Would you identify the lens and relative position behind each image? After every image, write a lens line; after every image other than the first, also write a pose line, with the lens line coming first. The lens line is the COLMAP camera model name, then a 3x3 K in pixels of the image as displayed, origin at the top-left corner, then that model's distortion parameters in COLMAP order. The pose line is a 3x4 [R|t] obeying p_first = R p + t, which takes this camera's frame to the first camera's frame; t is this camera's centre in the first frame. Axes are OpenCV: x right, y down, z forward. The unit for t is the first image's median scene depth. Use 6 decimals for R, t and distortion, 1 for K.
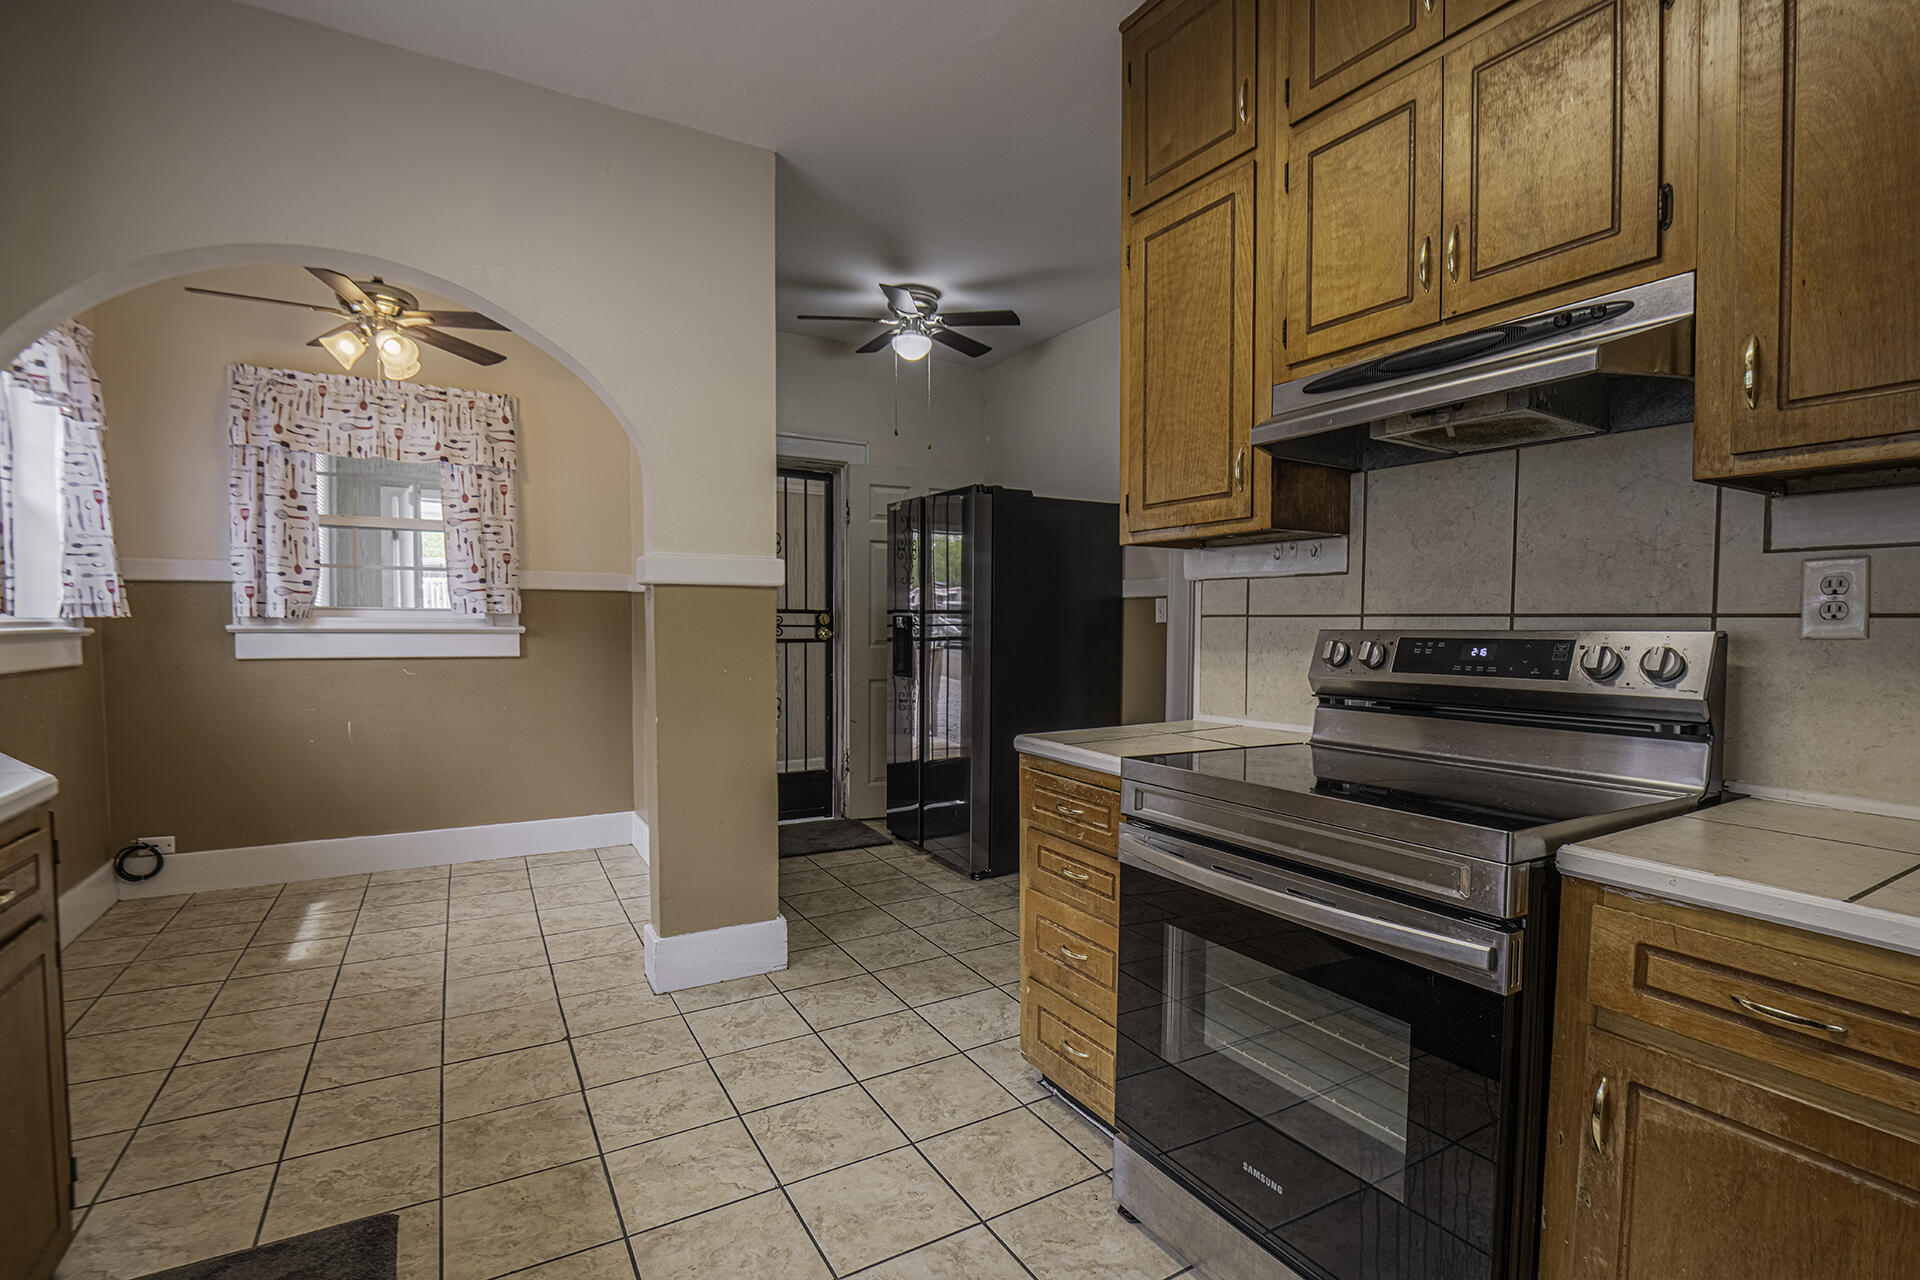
lens RADIAL K [[886.2, 0, 987.3], [0, 886.2, 664.3], [0, 0, 1]] dist [0.000086, -0.011145]
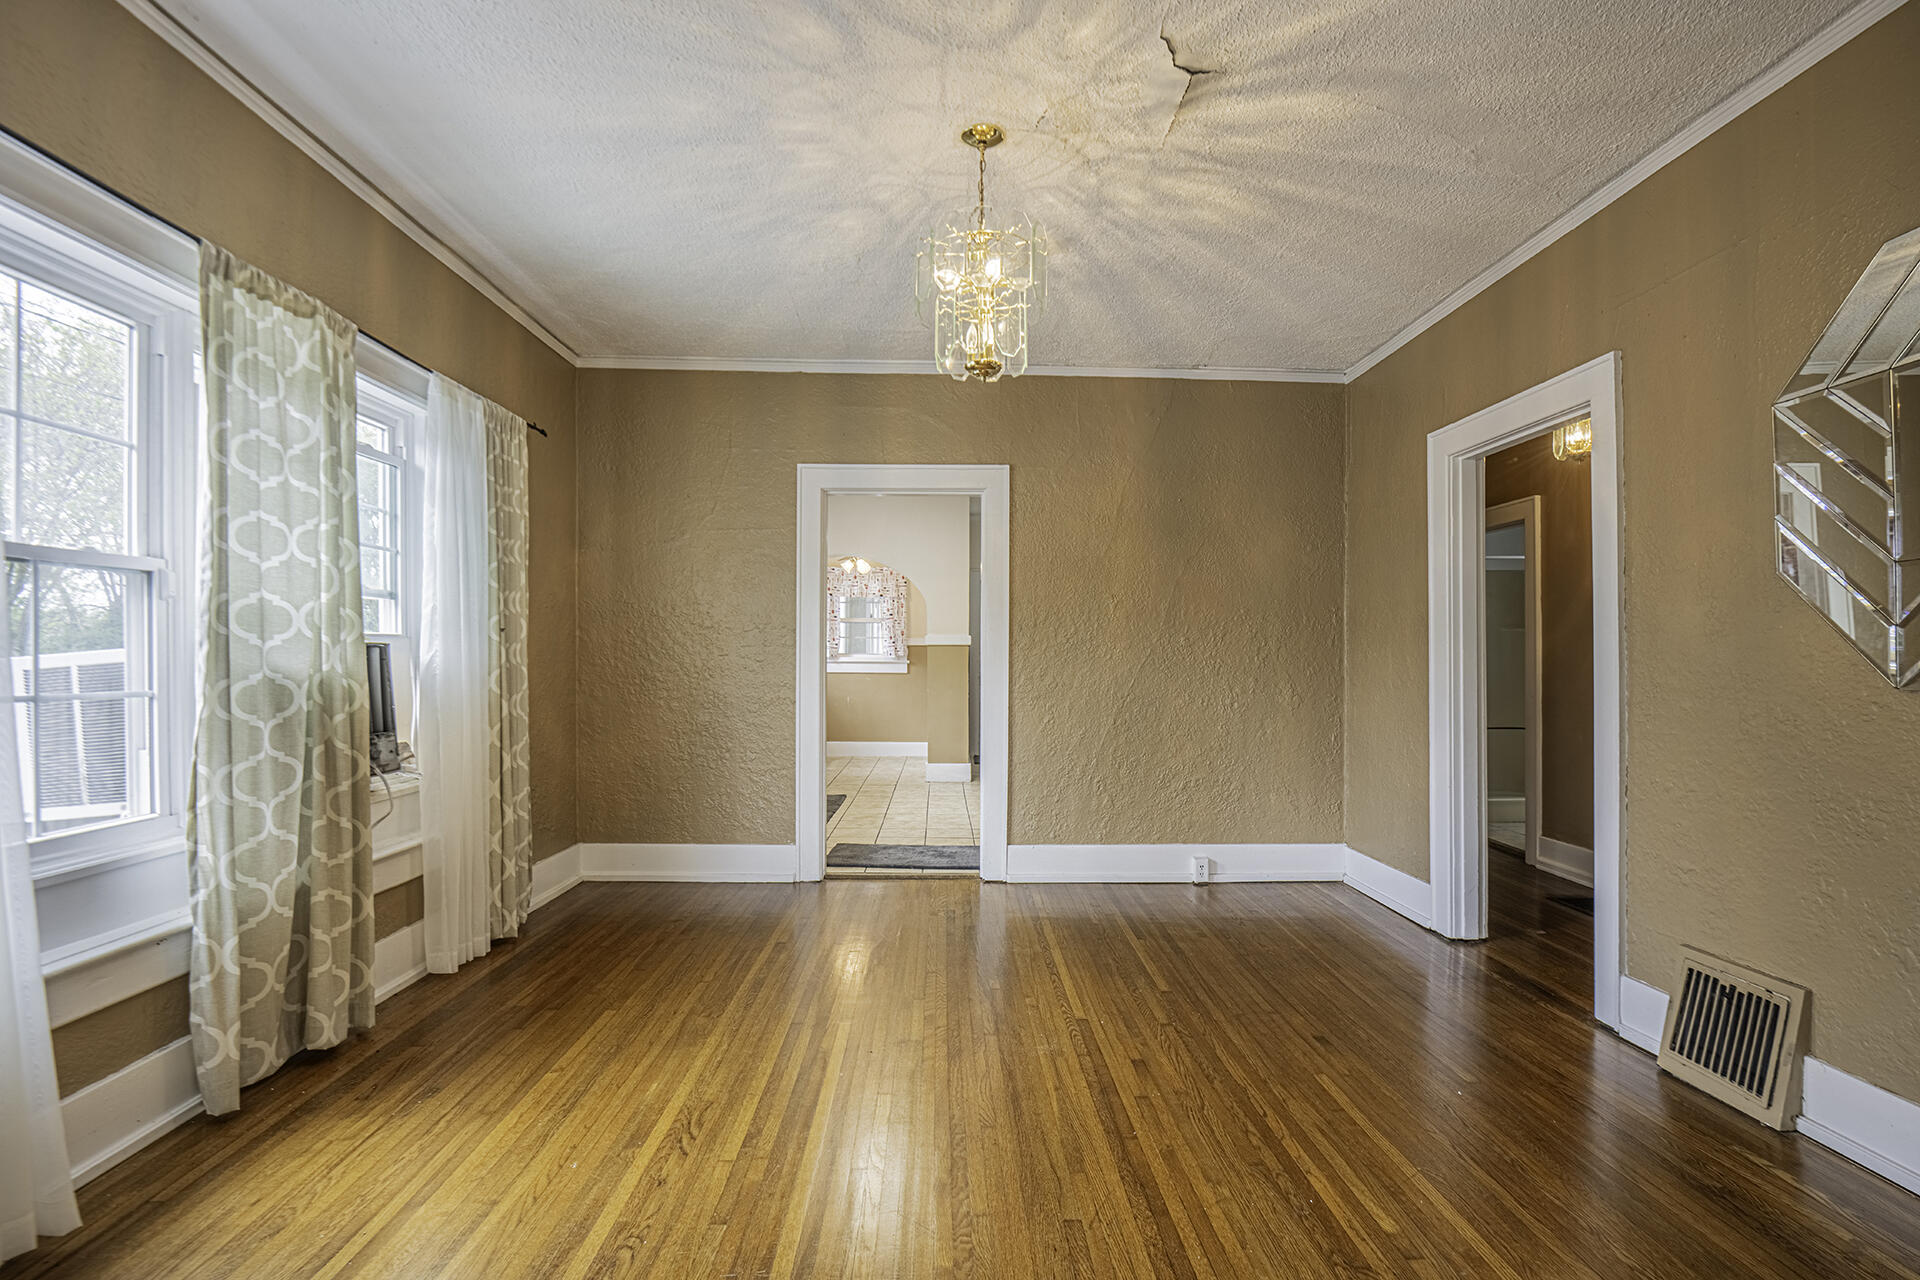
lens RADIAL K [[886.2, 0, 987.3], [0, 886.2, 664.3], [0, 0, 1]] dist [0.000086, -0.011145]
pose [[0.874496, 0.000297, -0.485033, 0.889686], [-0.020618, 0.999119, -0.036561, 0.054091], [0.484595, 0.041973, 0.873731, -1.074238]]
